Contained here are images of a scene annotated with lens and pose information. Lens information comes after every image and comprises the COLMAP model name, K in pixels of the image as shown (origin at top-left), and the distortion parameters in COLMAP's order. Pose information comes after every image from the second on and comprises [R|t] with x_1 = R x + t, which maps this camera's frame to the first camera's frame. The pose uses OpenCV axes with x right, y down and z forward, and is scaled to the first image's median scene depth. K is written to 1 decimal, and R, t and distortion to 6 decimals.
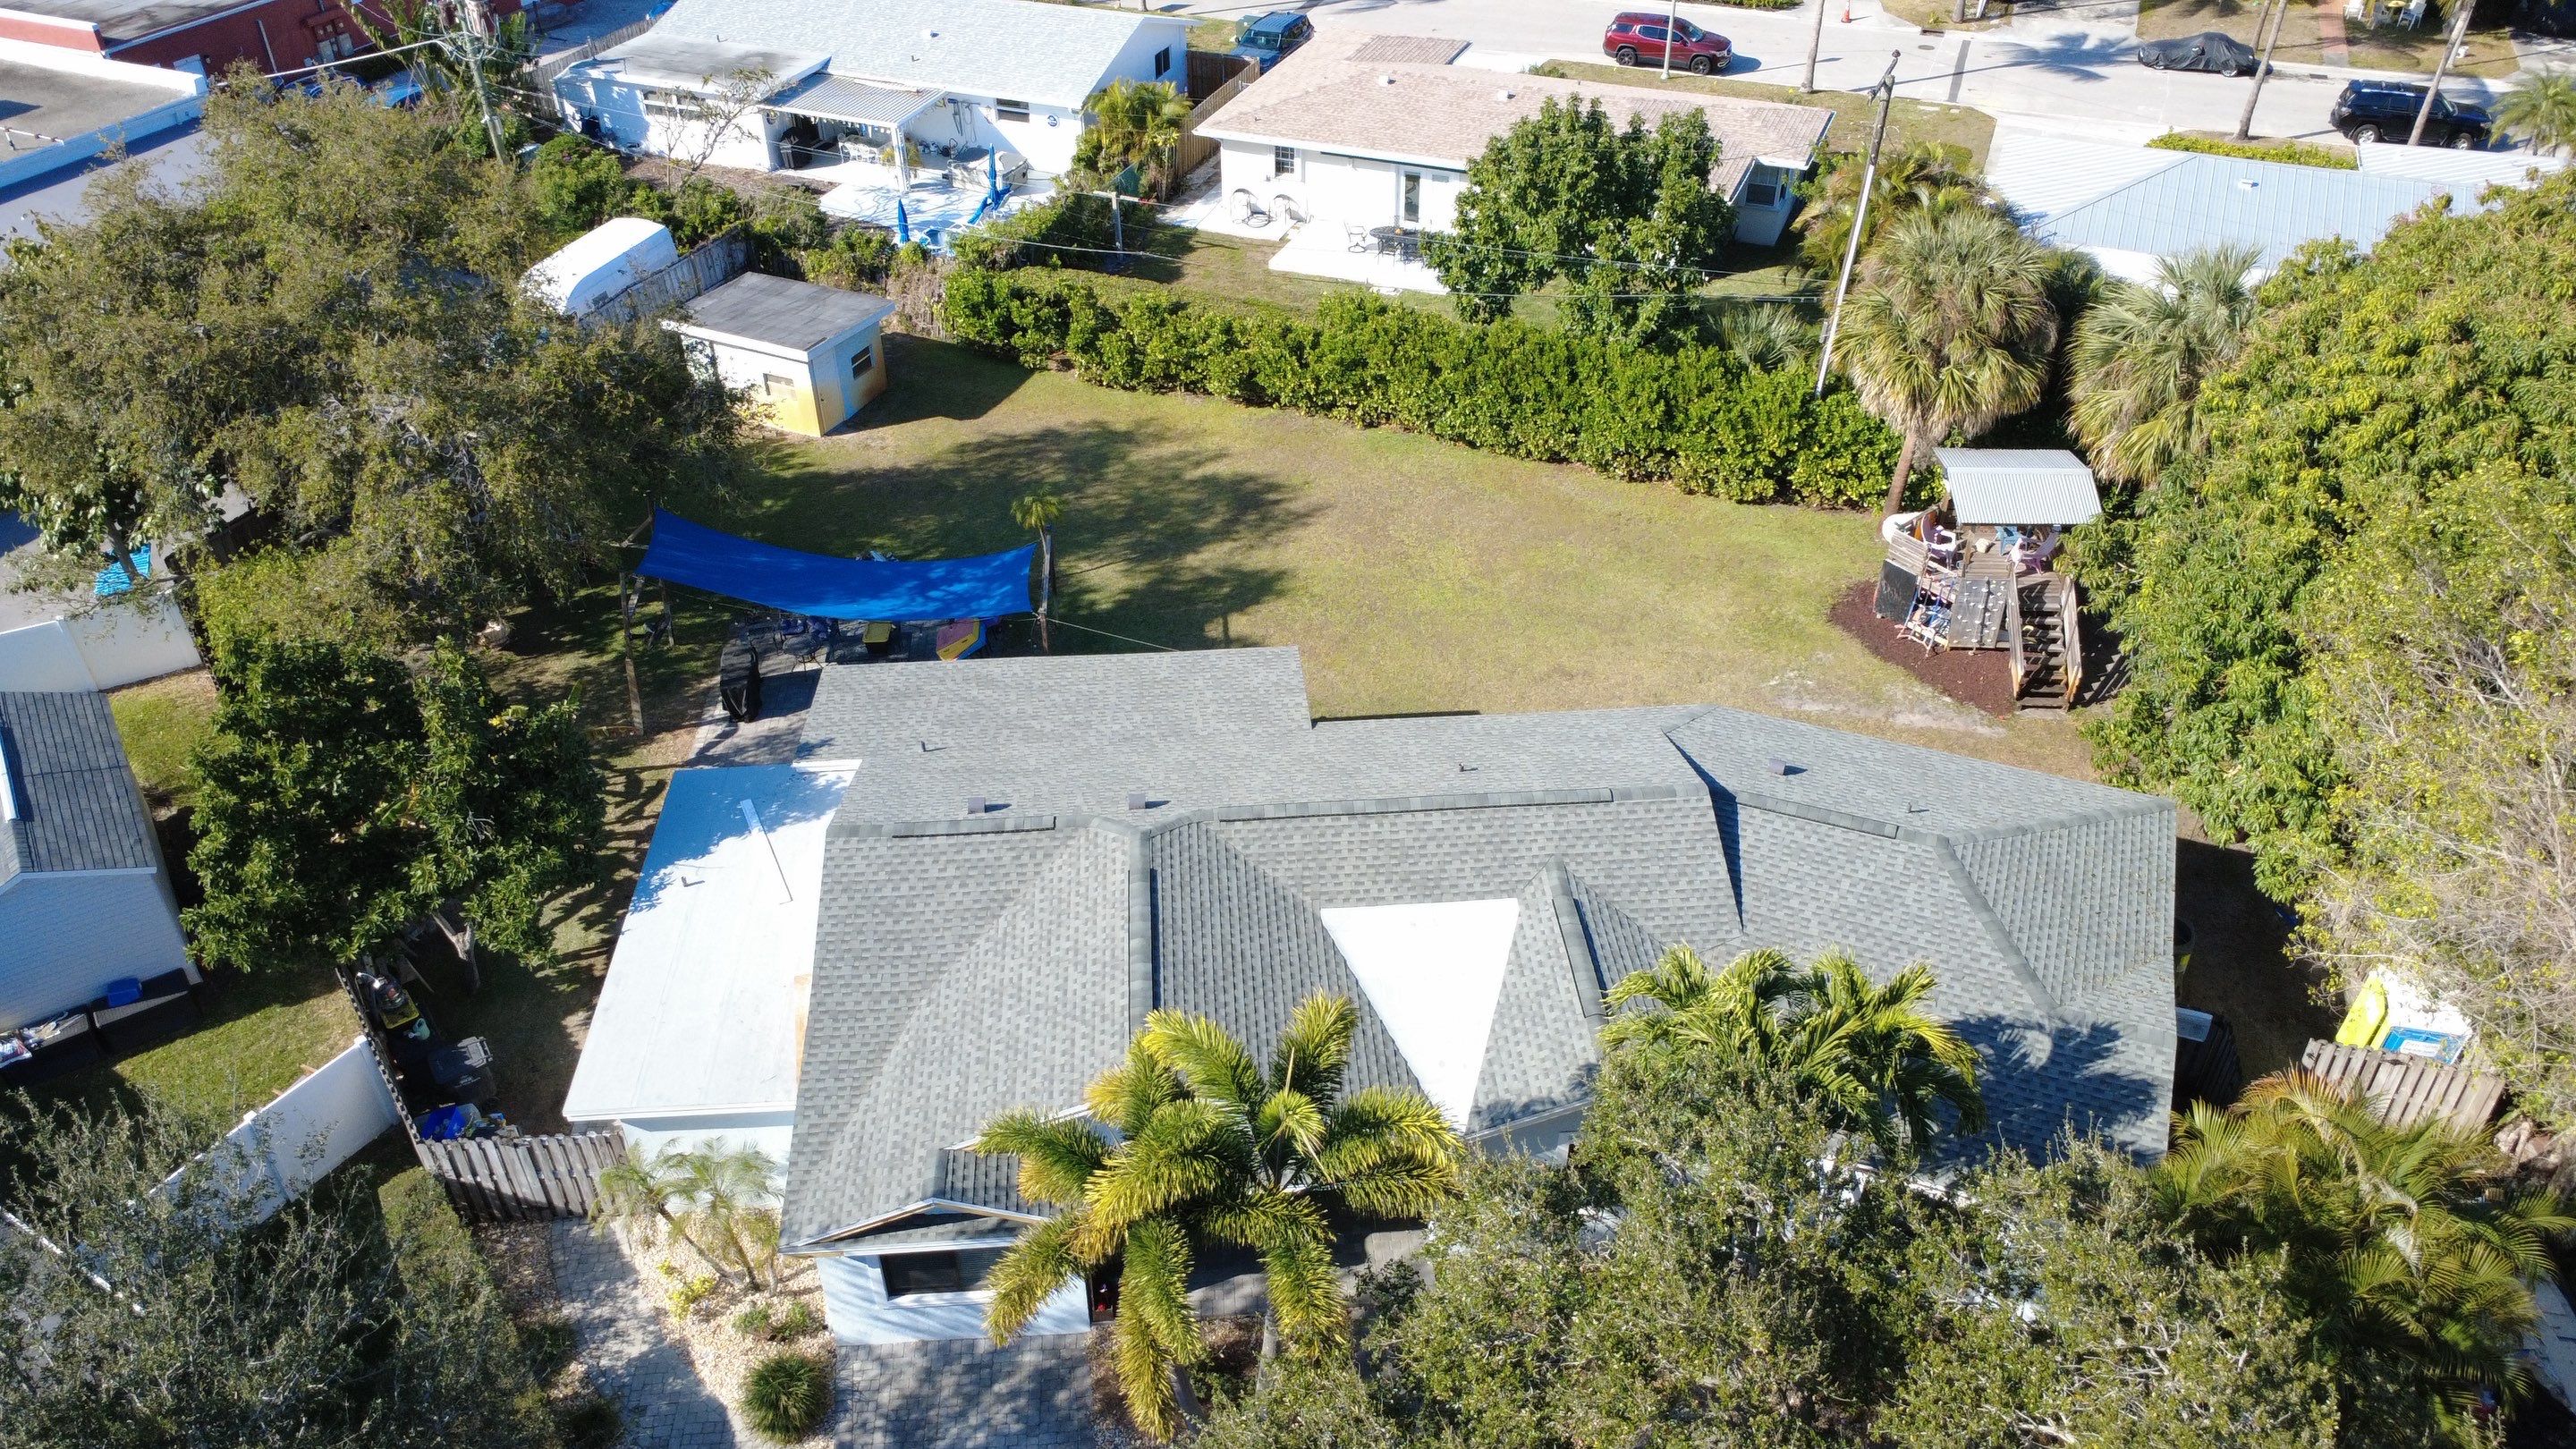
lens RADIAL K [[1868.1, 0, 1291.9], [0, 1868.1, 720.4], [0, 0, 1]] dist [0.000541, 0.007657]
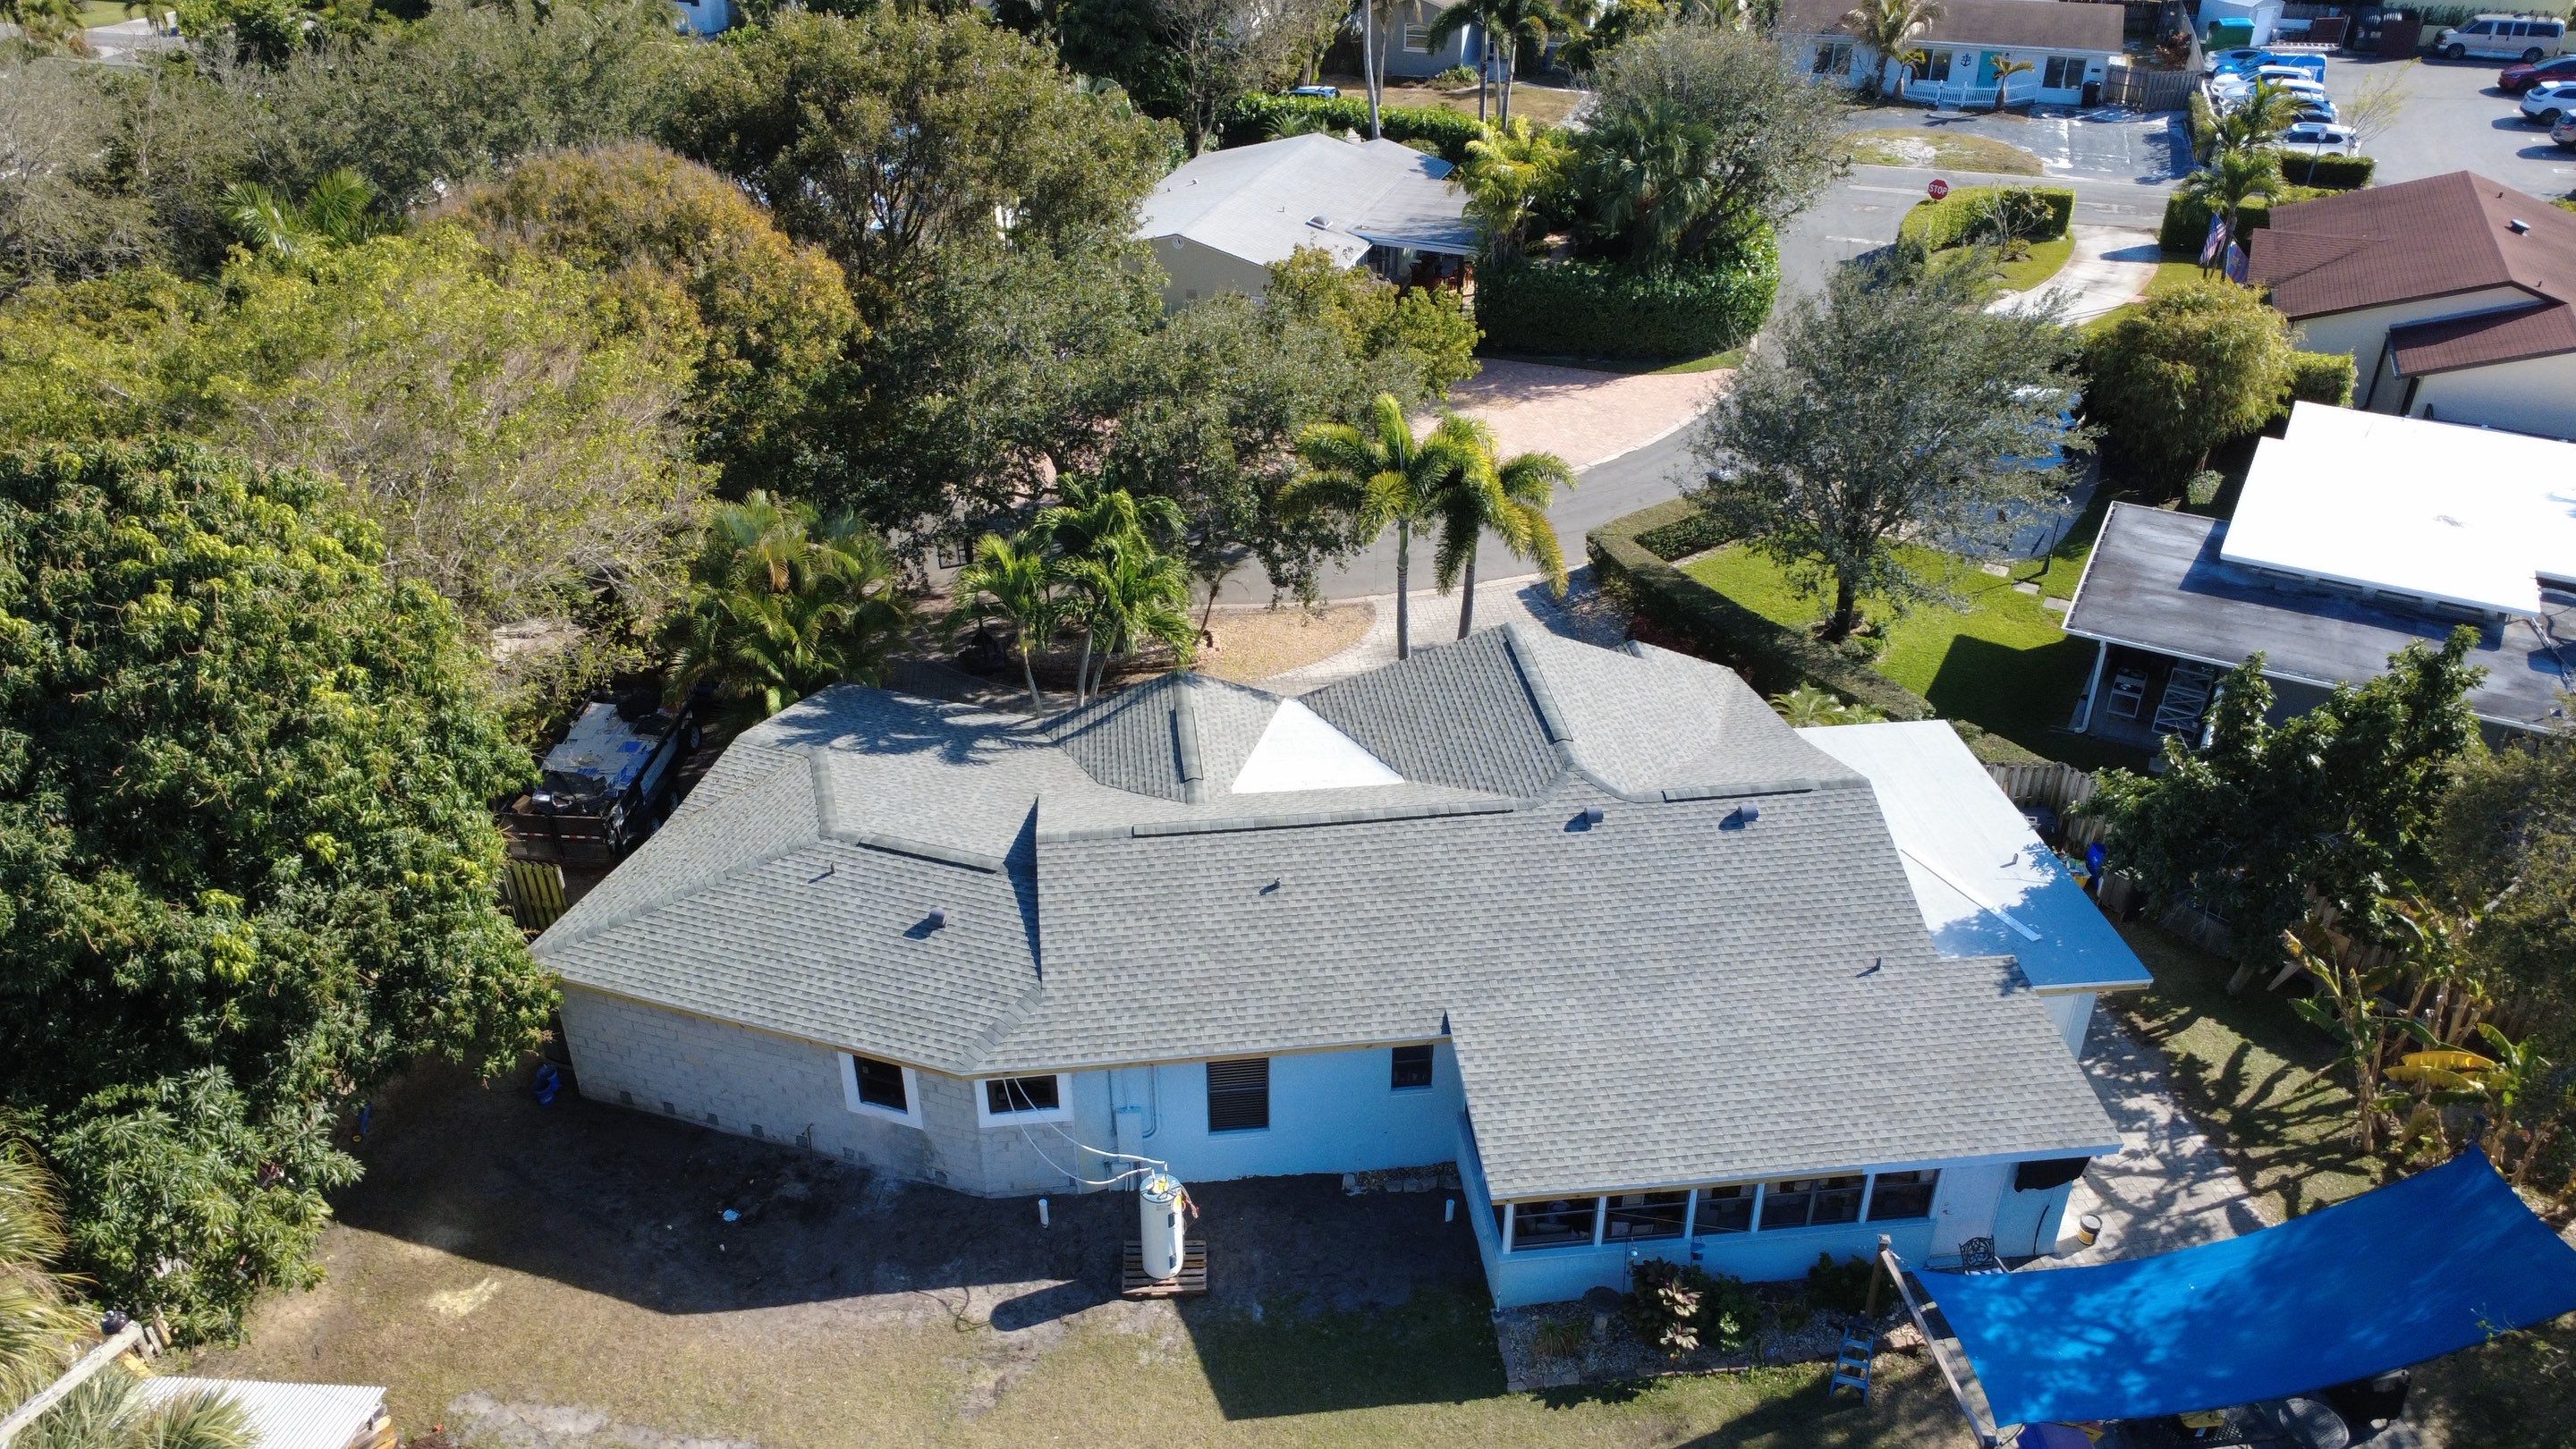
lens RADIAL K [[1868.1, 0, 1286.3], [0, 1868.1, 721.0], [0, 0, 1]] dist [0.000541, 0.007657]
pose [[-0.998942, 0.031191, -0.033803, 0.088669], [-0.019106, 0.387126, 0.921829, -0.678633], [0.041839, 0.921499, -0.386121, 0.986447]]
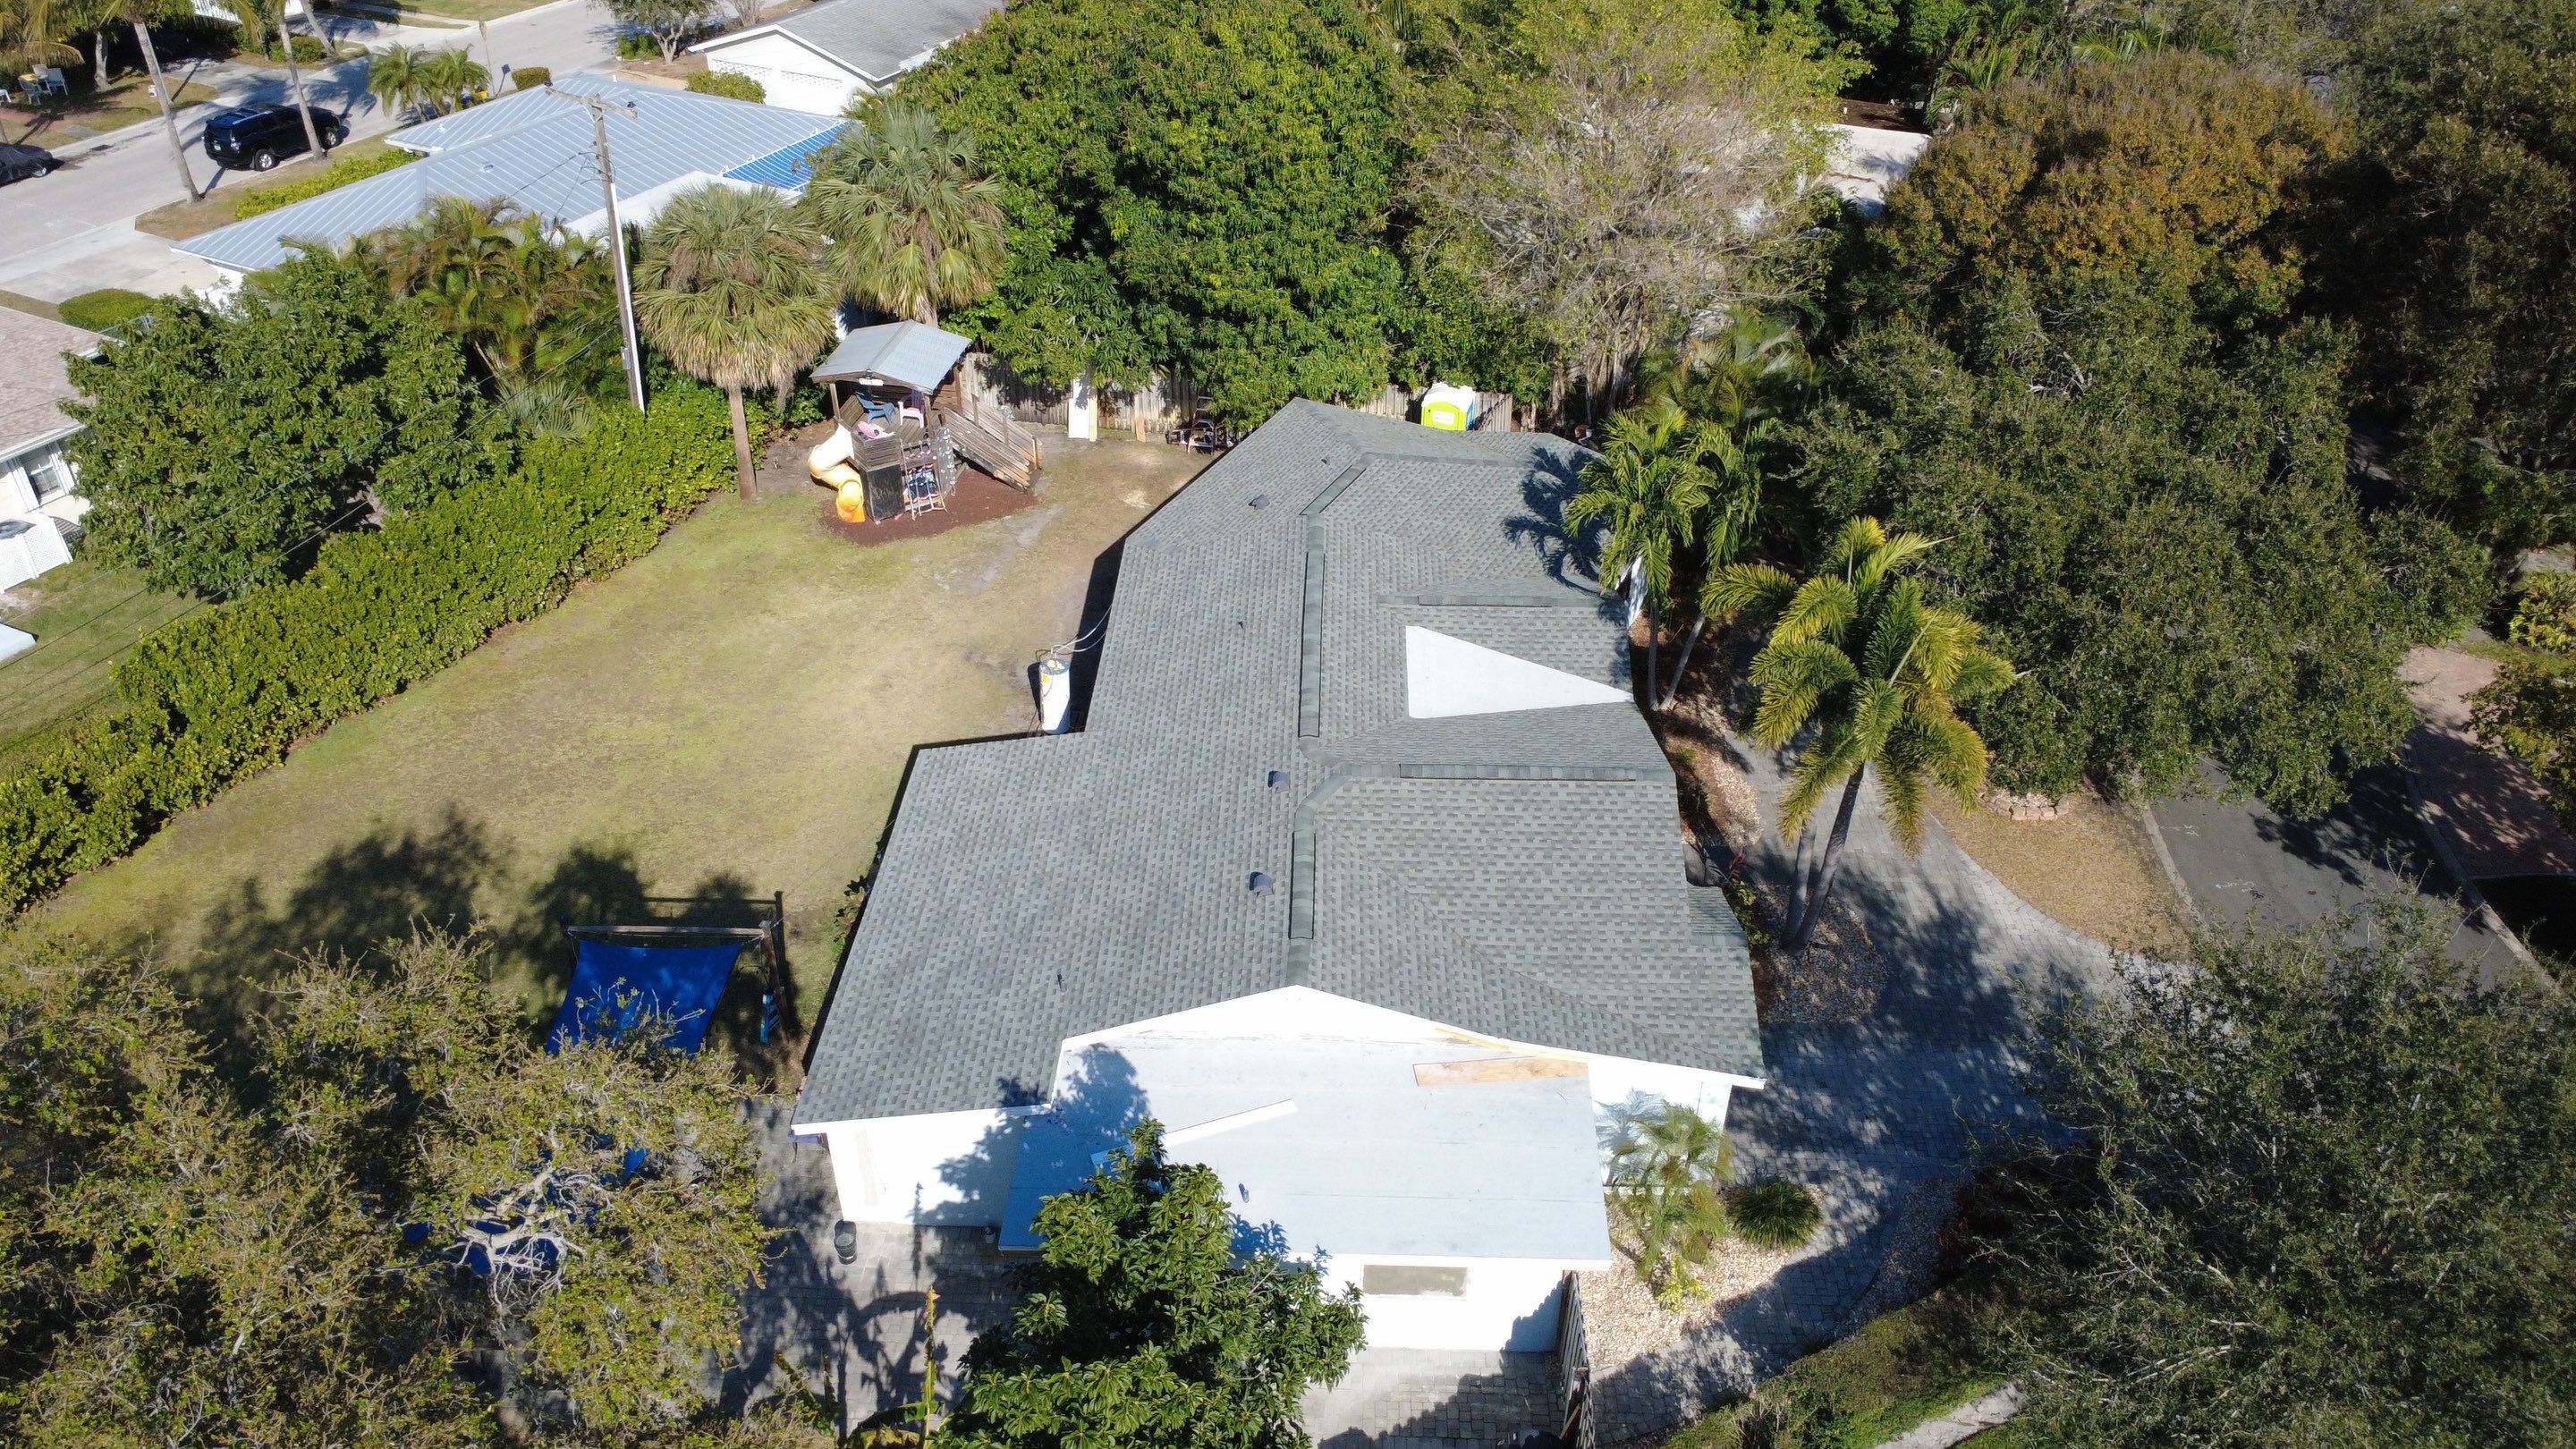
lens RADIAL K [[1868.1, 0, 1287.7], [0, 1868.1, 720.7], [0, 0, 1]] dist [0.000541, 0.007657]
pose [[0.101675, -0.556965, 0.824289, -0.660013], [0.590811, 0.700441, 0.400406, -0.281424], [-0.800378, 0.446288, 0.400278, 0.423222]]
